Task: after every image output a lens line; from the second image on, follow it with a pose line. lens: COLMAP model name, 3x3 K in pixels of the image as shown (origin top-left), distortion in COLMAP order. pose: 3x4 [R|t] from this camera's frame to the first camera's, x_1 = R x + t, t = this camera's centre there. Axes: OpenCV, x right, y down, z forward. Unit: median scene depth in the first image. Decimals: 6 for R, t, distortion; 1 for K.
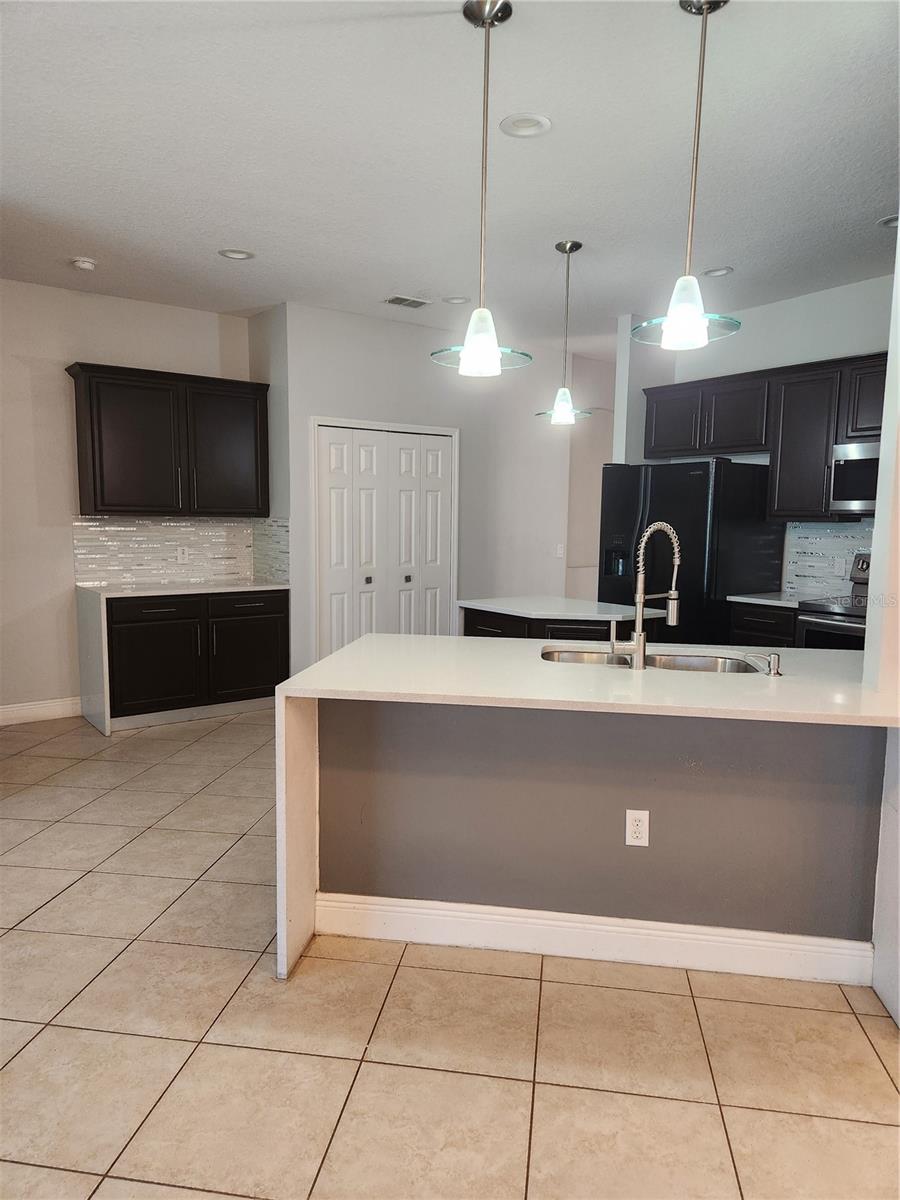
lens RADIAL K [[795.9, 0, 449.2], [0, 795.9, 605.3], [0, 0, 1]] dist [0.065029, -0.041497]
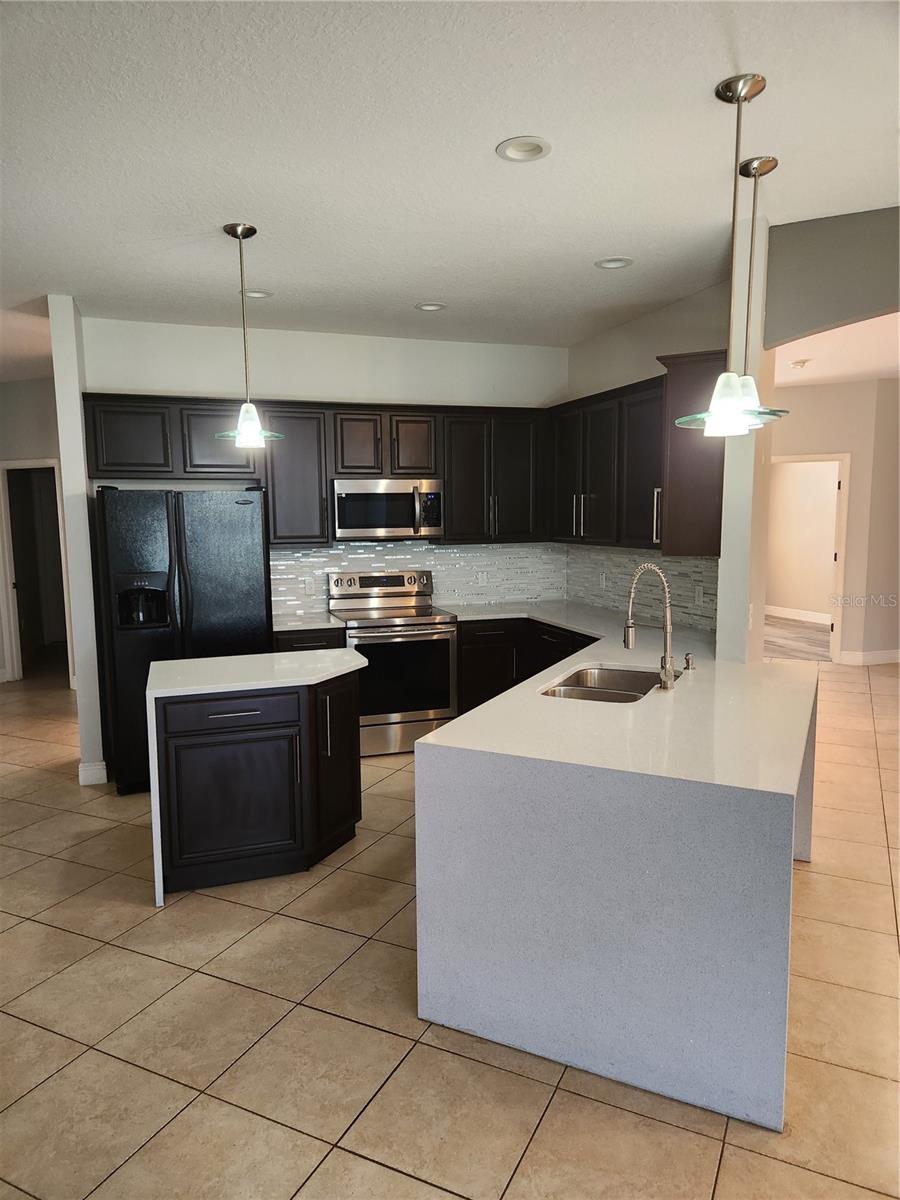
lens RADIAL K [[795.9, 0, 442.8], [0, 795.9, 600.5], [0, 0, 1]] dist [0.065029, -0.041497]
pose [[0.305495, -0.119848, 0.944621, -0.606014], [0.119988, 0.988985, 0.086672, -0.122772], [-0.944604, 0.086865, 0.316510, 0.584549]]
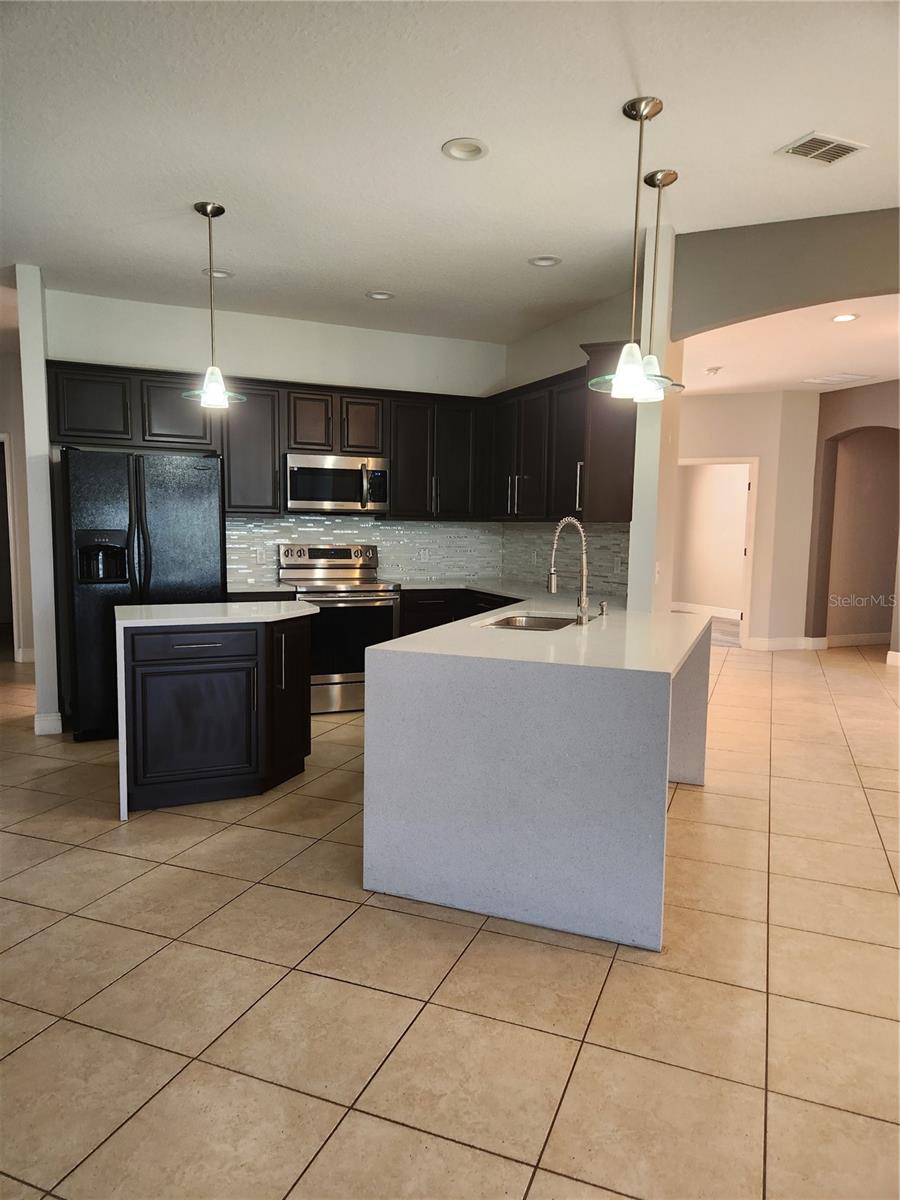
lens RADIAL K [[795.9, 0, 448.8], [0, 795.9, 604.8], [0, 0, 1]] dist [0.065029, -0.041497]
pose [[0.228334, -0.102009, 0.968224, -0.712476], [0.097429, 0.991898, 0.081527, -0.055394], [-0.968696, 0.075717, 0.236422, 0.564882]]
